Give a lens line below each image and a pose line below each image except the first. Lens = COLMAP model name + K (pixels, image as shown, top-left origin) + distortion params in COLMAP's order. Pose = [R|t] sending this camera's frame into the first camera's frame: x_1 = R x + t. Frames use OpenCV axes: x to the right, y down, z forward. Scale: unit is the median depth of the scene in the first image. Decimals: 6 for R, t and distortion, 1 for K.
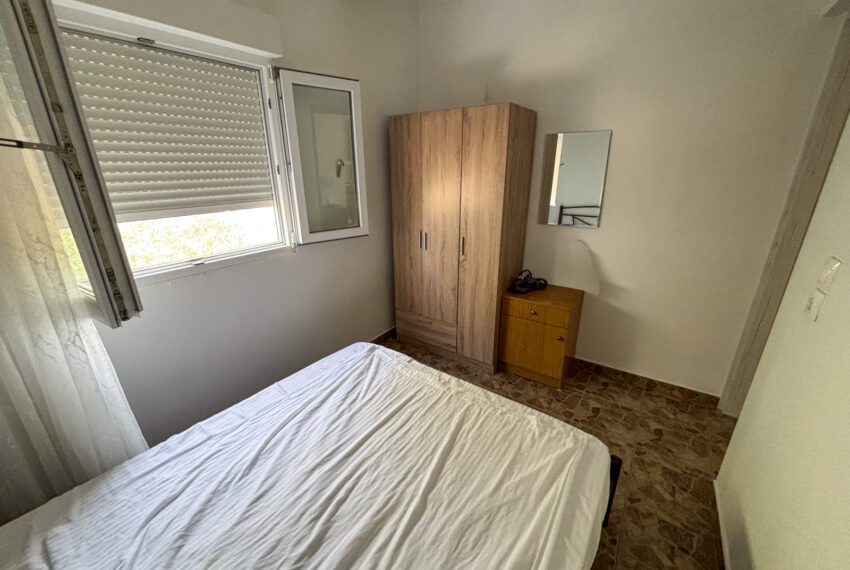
lens RADIAL K [[349.3, 0, 424.1], [0, 349.3, 283.0], [0, 0, 1]] dist [0.003581, -0.000038]
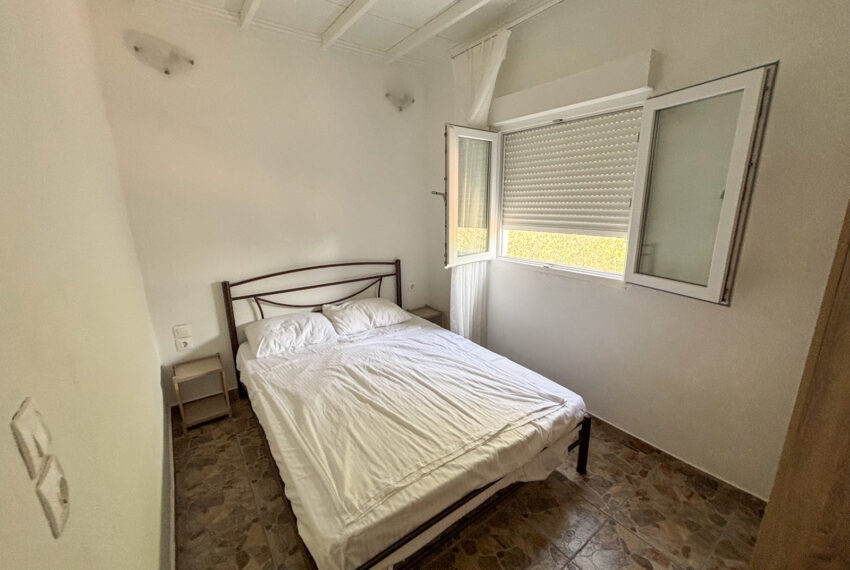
lens RADIAL K [[344.9, 0, 425.0], [0, 344.9, 285.0], [0, 0, 1]] dist [0.001612, -0.000642]
pose [[-0.321996, 0.233010, -0.917619, 1.026490], [-0.297094, 0.895411, 0.331622, -0.386554], [0.898918, 0.379401, -0.219093, 1.136142]]
